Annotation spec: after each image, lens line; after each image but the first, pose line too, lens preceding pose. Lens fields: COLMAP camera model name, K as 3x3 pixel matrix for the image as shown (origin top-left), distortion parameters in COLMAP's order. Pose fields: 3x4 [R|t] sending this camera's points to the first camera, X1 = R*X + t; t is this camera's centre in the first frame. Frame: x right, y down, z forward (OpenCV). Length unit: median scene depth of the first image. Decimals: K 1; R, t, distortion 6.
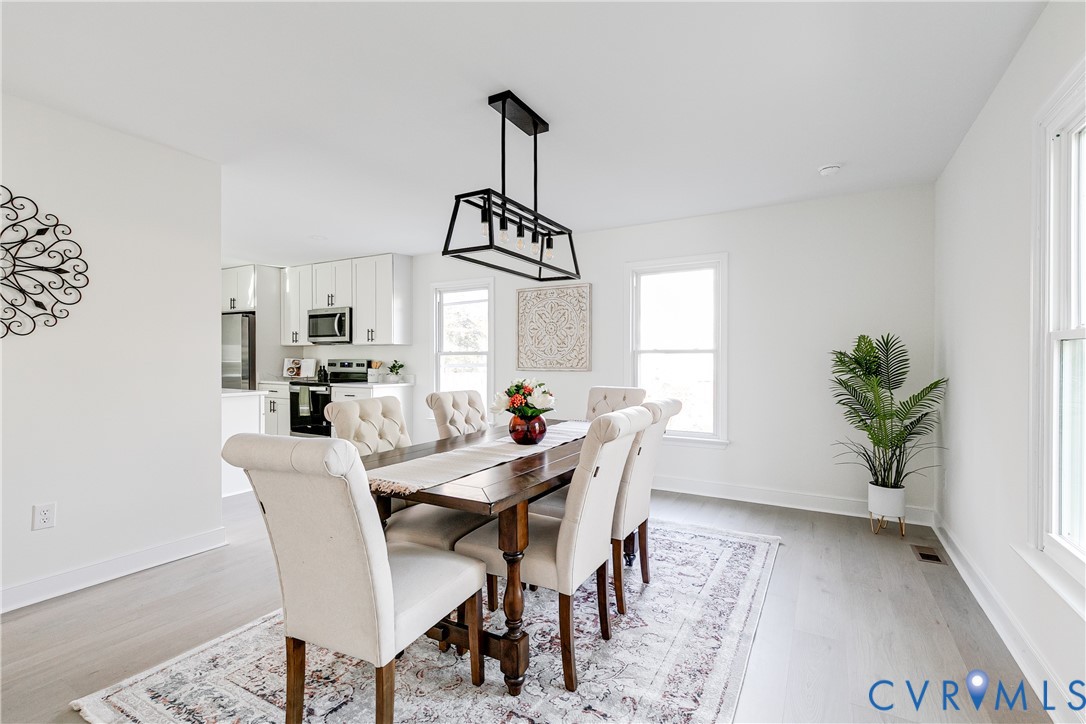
lens RADIAL K [[502.9, 0, 541.7], [0, 502.9, 372.1], [0, 0, 1]] dist [-0.000820, -0.000238]
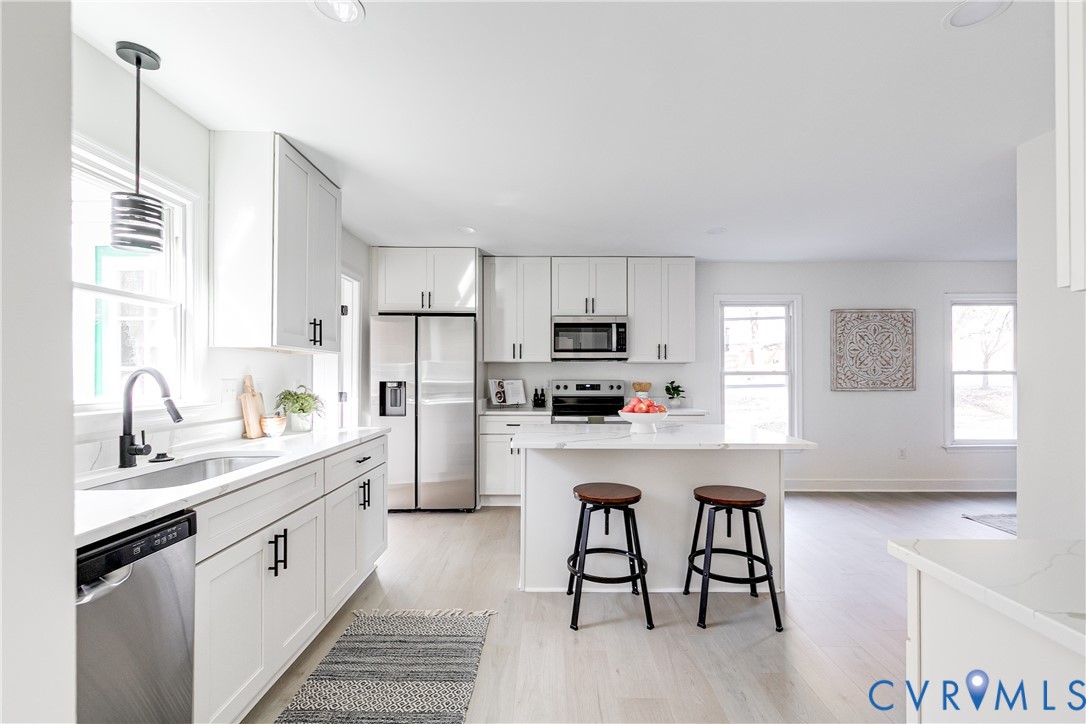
lens RADIAL K [[502.9, 0, 541.7], [0, 502.9, 372.1], [0, 0, 1]] dist [-0.000820, -0.000238]
pose [[0.875113, 0.007098, 0.483866, -1.048764], [0.014161, 0.999089, -0.040267, -0.009067], [-0.483711, 0.042090, 0.874215, 0.418960]]
